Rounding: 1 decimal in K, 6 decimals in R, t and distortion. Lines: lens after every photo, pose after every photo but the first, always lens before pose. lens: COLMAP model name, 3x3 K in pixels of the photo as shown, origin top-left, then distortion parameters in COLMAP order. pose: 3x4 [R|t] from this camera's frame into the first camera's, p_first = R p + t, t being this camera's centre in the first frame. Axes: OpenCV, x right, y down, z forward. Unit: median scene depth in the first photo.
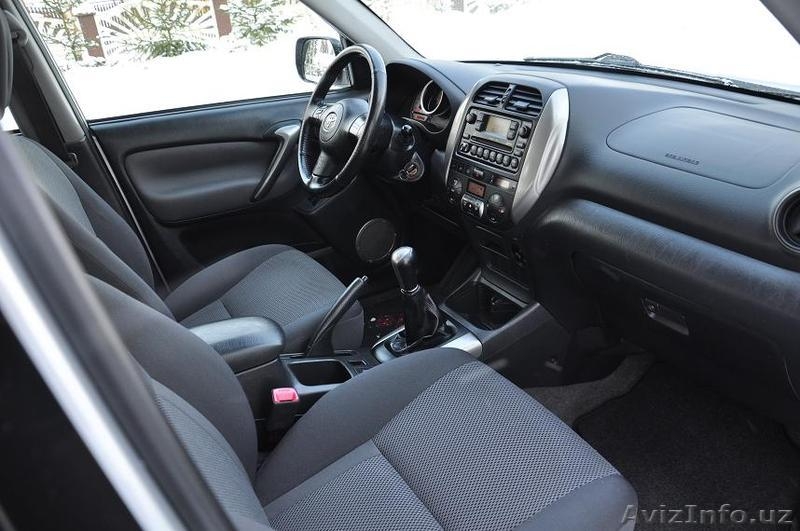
lens RADIAL K [[654.5, 0, 400.9], [0, 654.5, 265.9], [0, 0, 1]] dist [-0.013172, -0.002786]
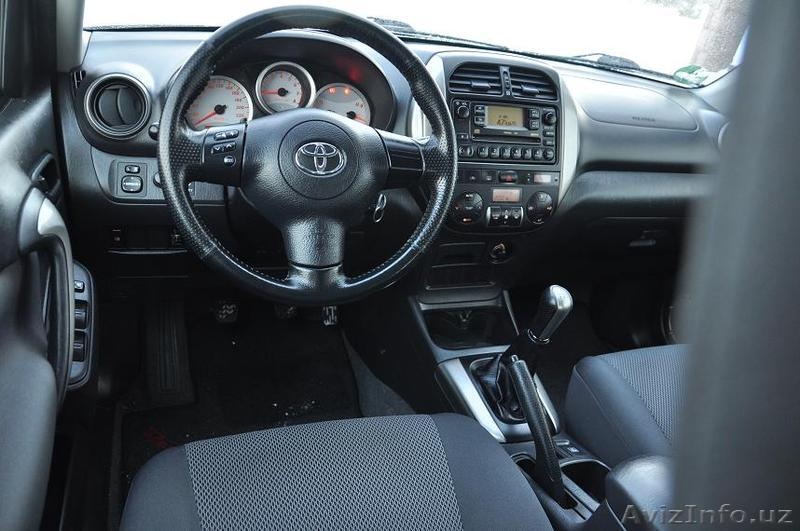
lens RADIAL K [[654.5, 0, 400.9], [0, 654.5, 265.0], [0, 0, 1]] dist [-0.013172, -0.002786]
pose [[0.087522, -0.367191, 0.926019, -0.725510], [0.246212, 0.908719, 0.337061, -0.363033], [-0.965256, 0.198497, 0.169940, 1.039183]]
